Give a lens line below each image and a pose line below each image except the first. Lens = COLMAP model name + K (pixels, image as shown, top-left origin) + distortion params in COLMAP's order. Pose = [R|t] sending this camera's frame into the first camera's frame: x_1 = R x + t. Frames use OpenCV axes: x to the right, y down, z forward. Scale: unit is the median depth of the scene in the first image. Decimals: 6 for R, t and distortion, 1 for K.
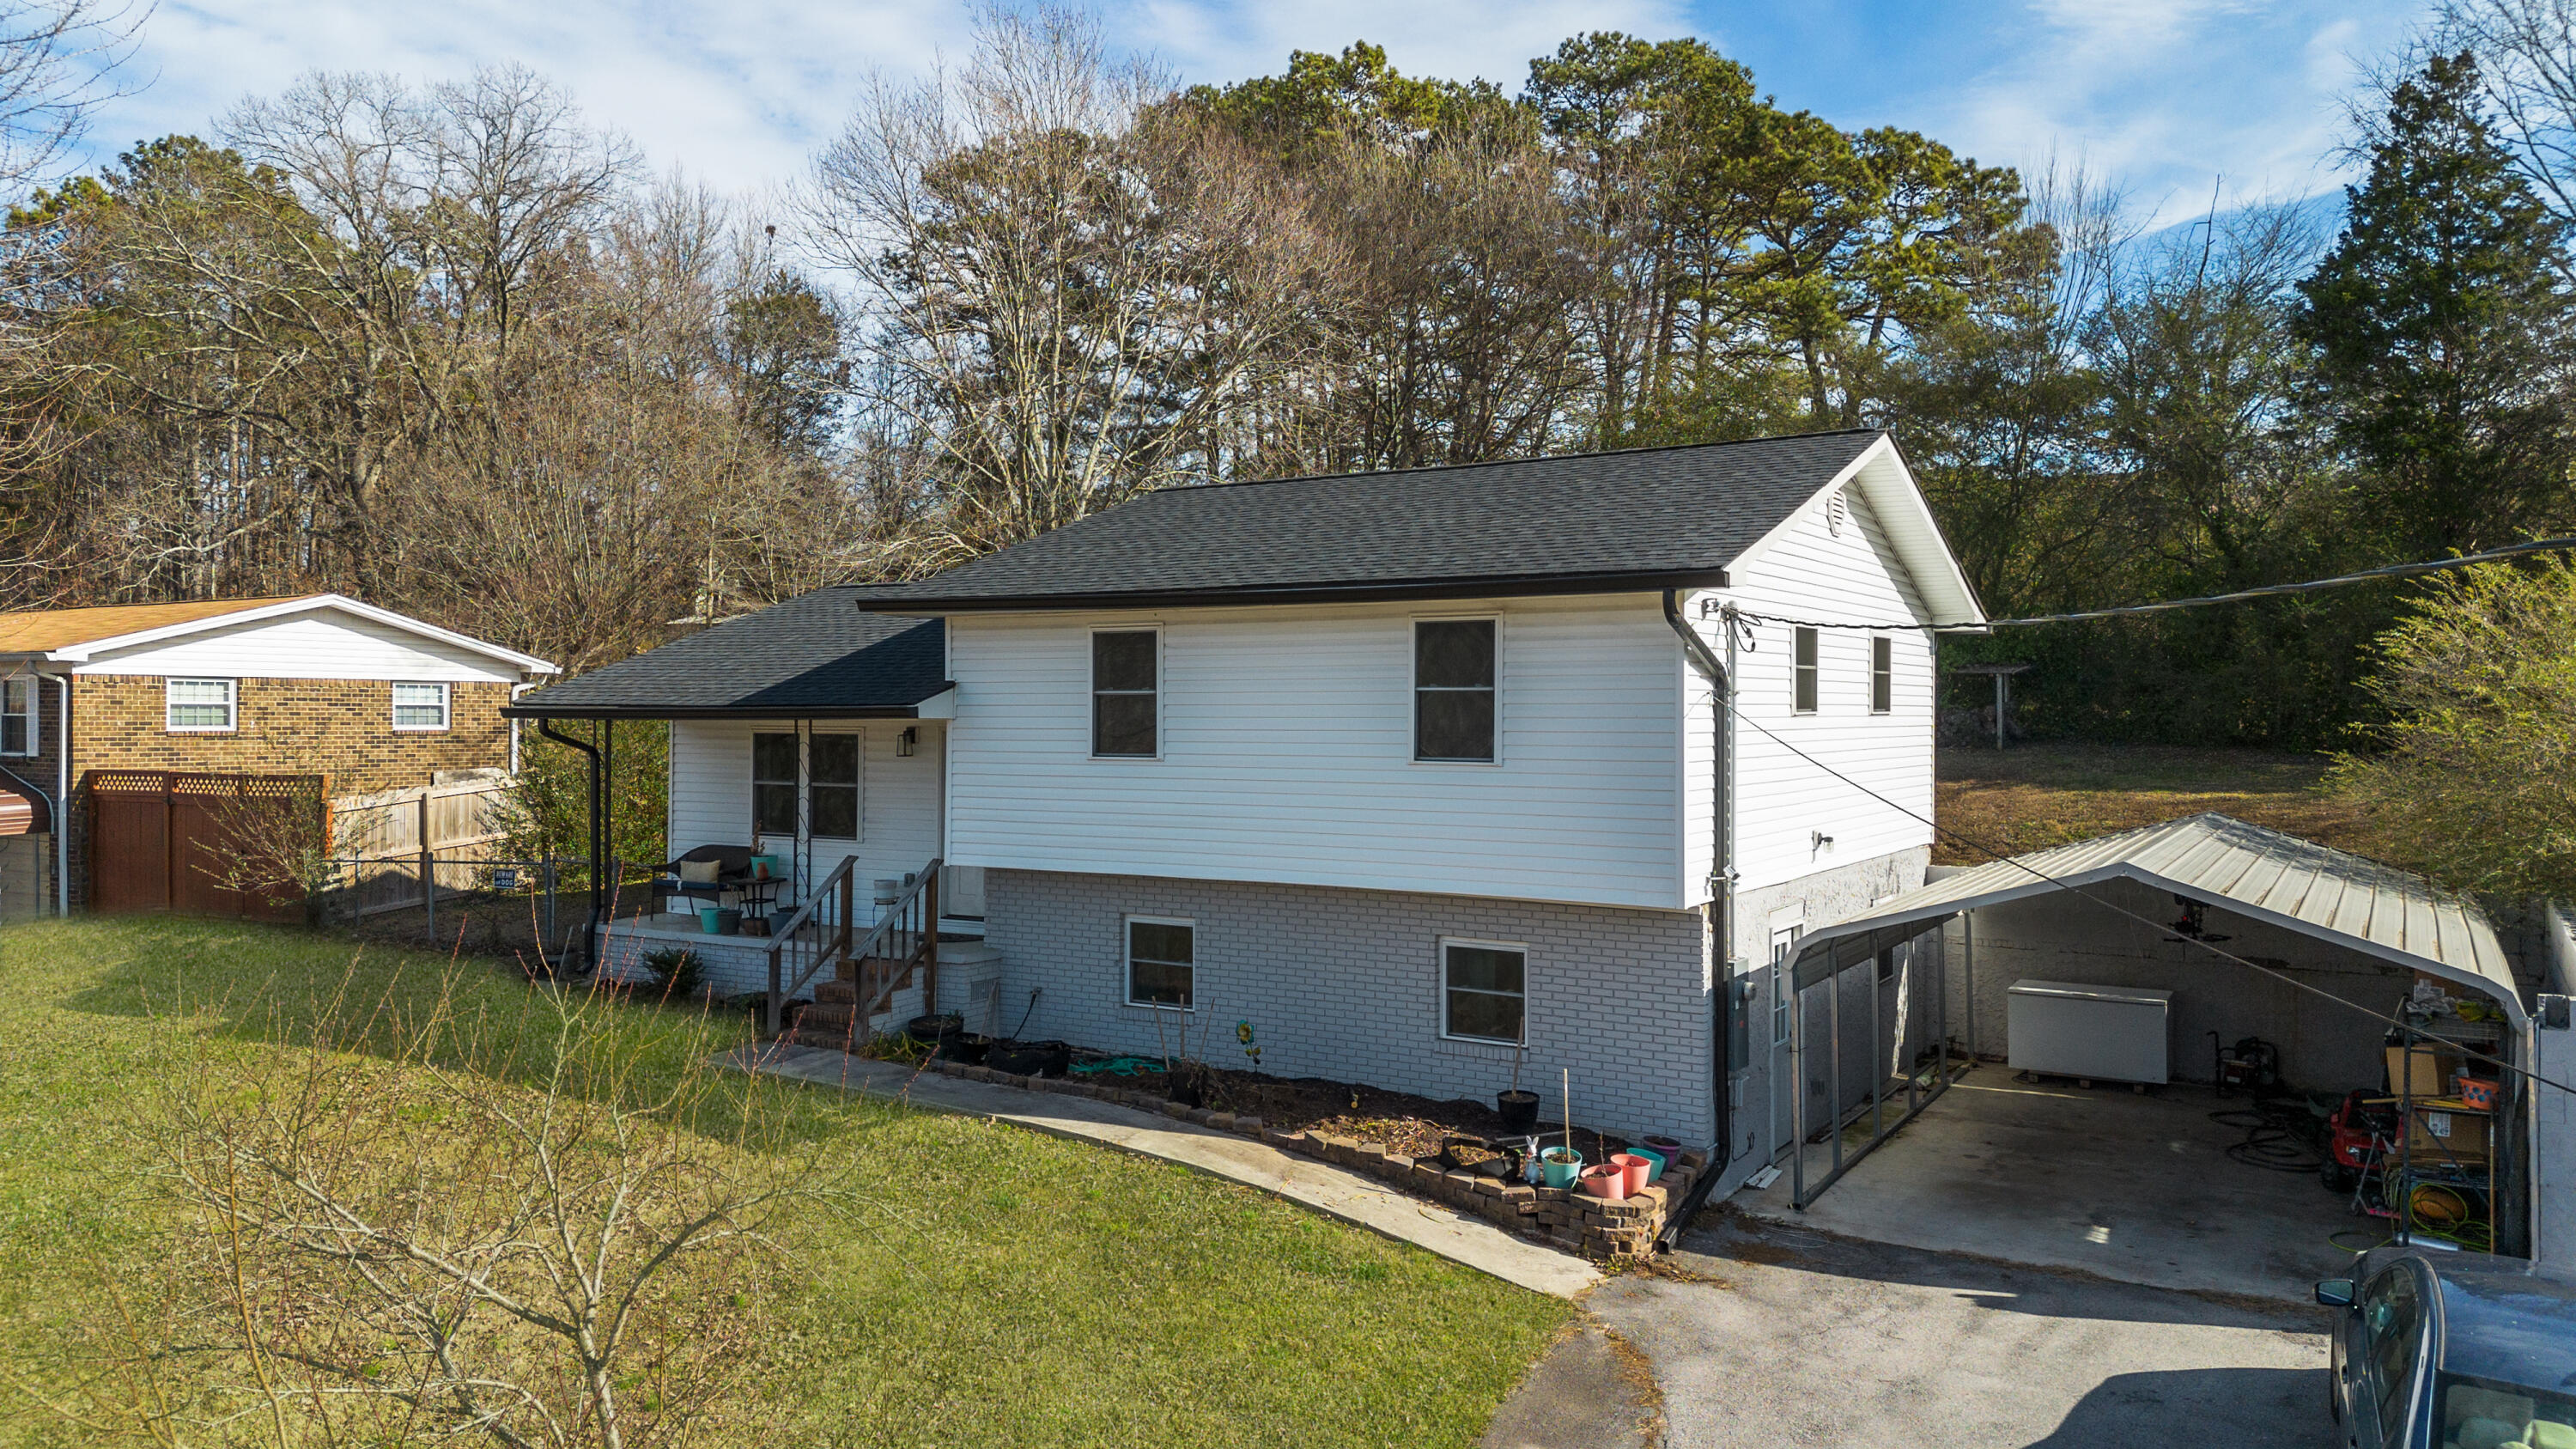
lens RADIAL K [[1818.9, 0, 1279.2], [0, 1818.9, 673.5], [0, 0, 1]] dist [0.086656, -0.000440]
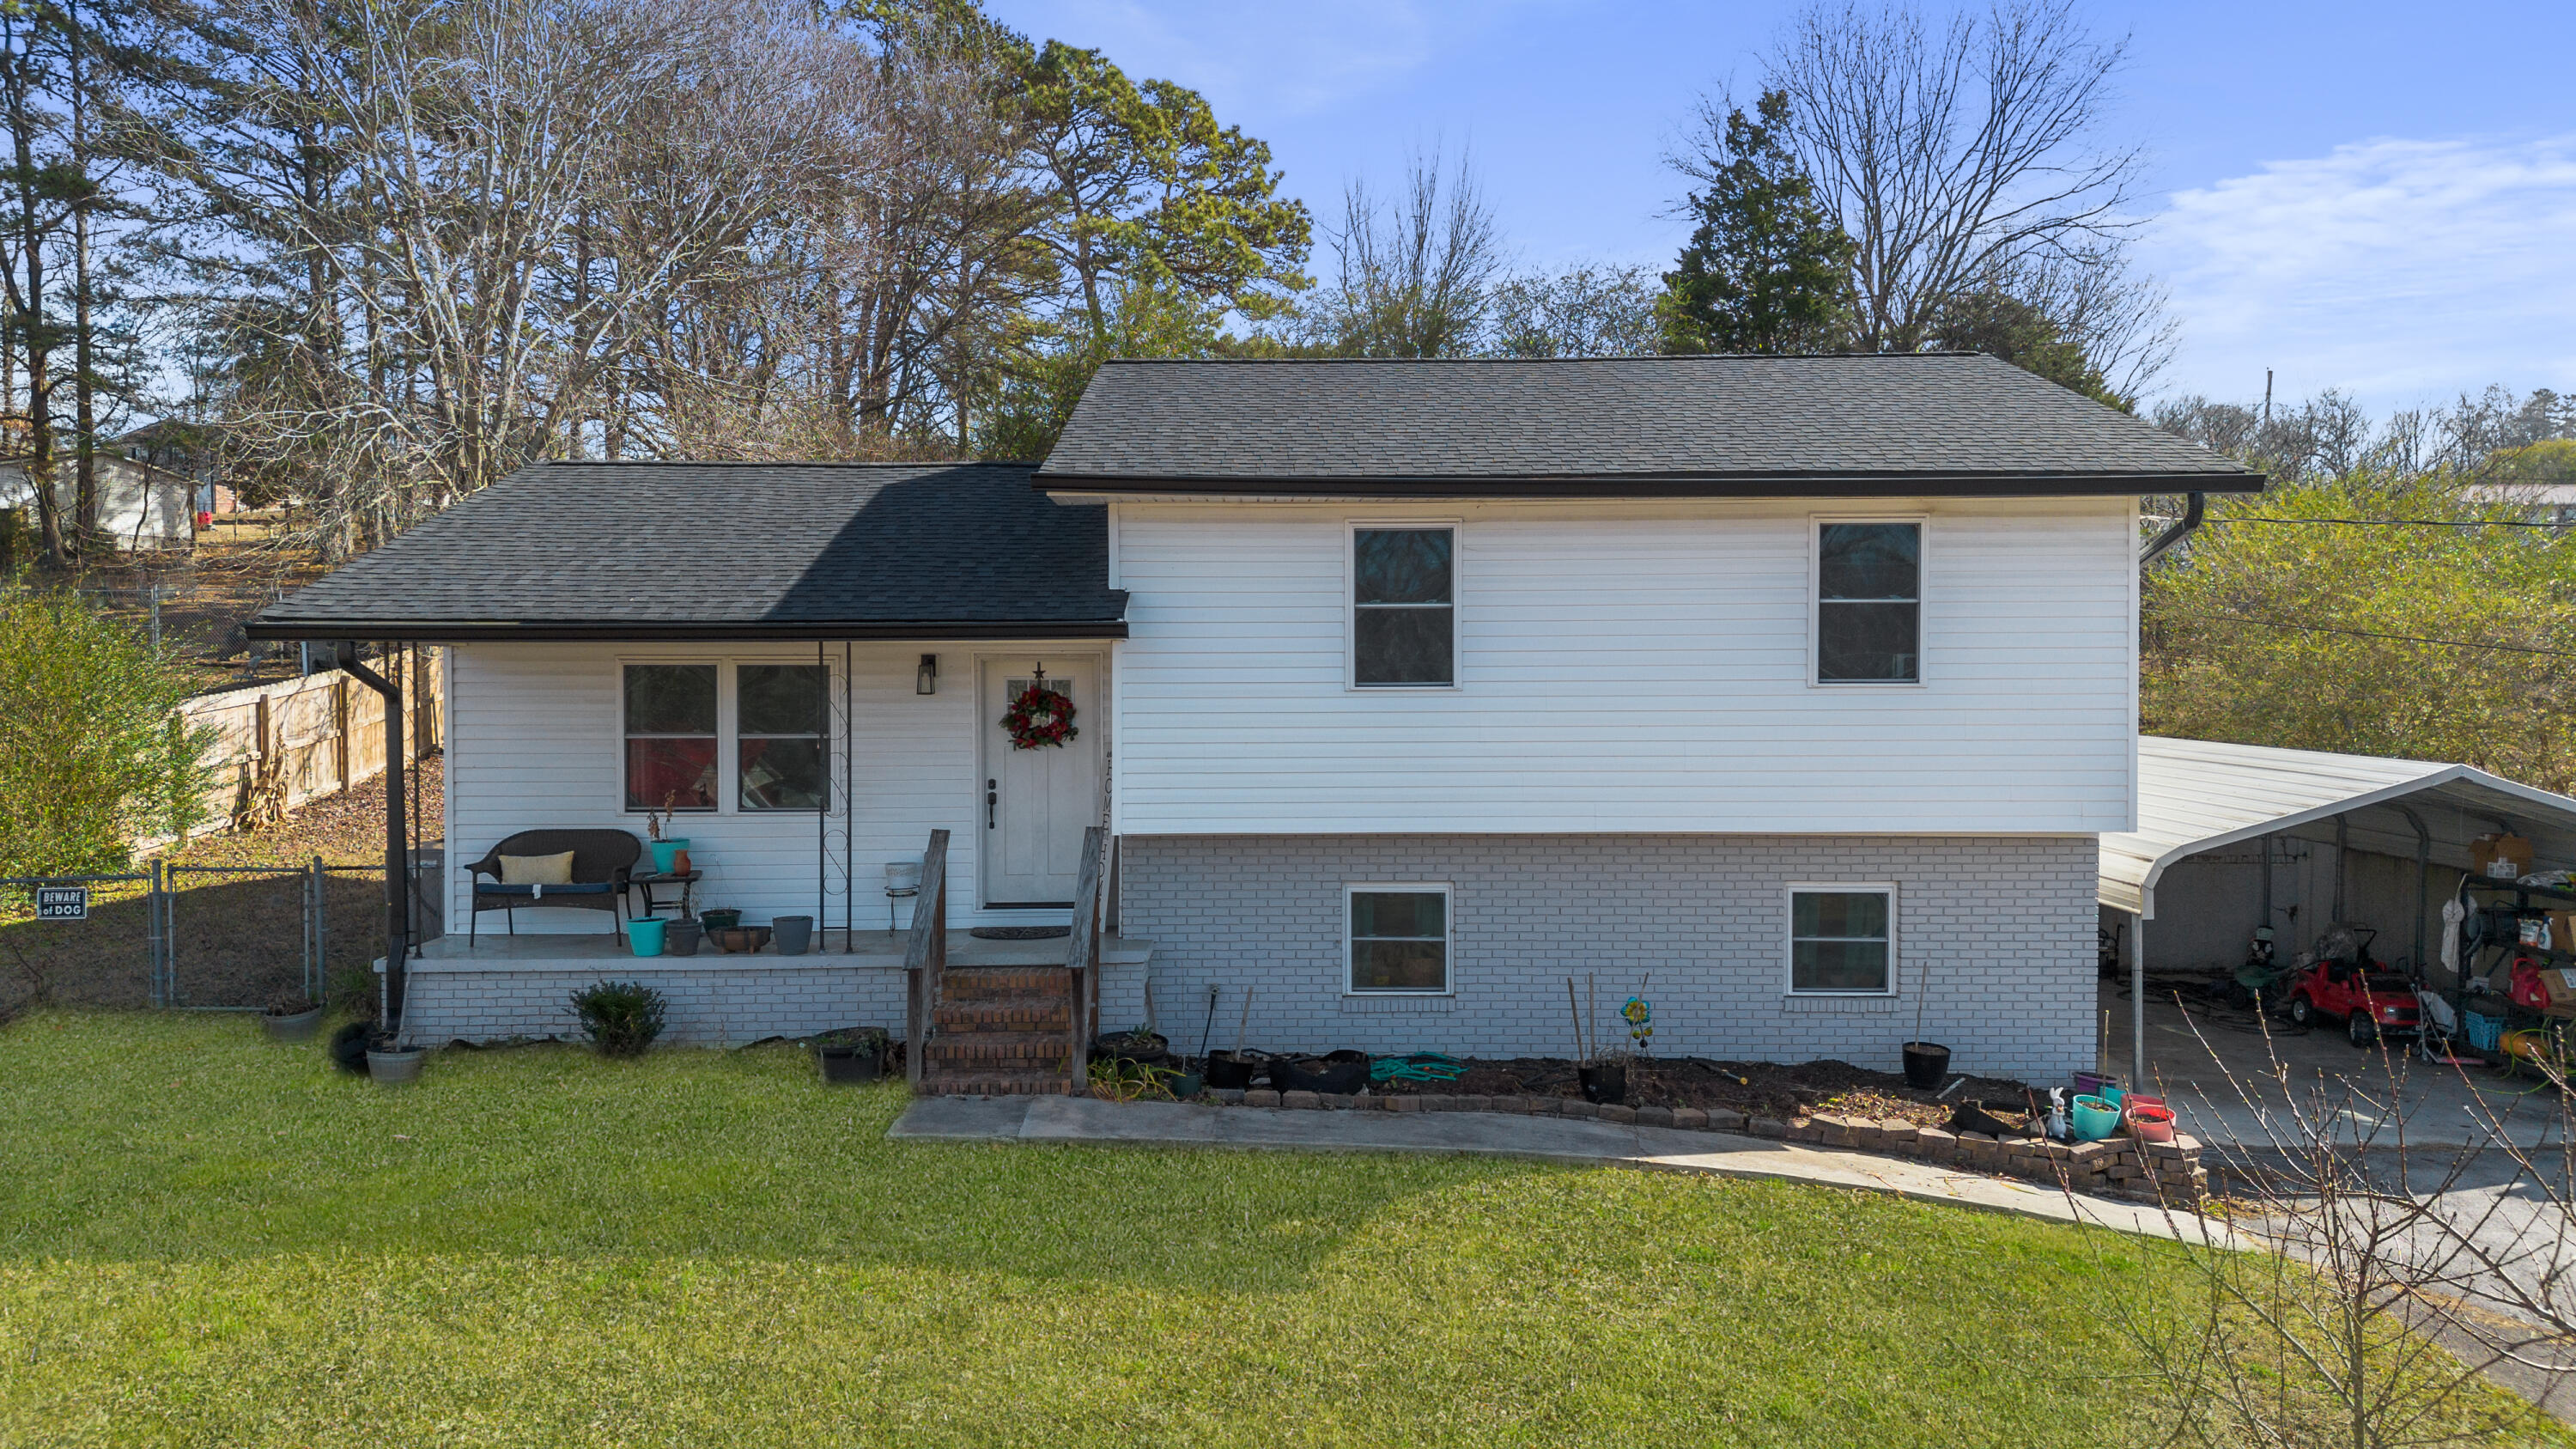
lens RADIAL K [[1747.2, 0, 1288.0], [0, 1747.2, 724.5], [0, 0, 1]] dist [0.072724, 0.000055]
pose [[0.853180, -0.027175, 0.520908, -0.510881], [-0.005968, 0.998068, 0.061843, 0.014800], [-0.521582, -0.055872, 0.851370, 0.364727]]
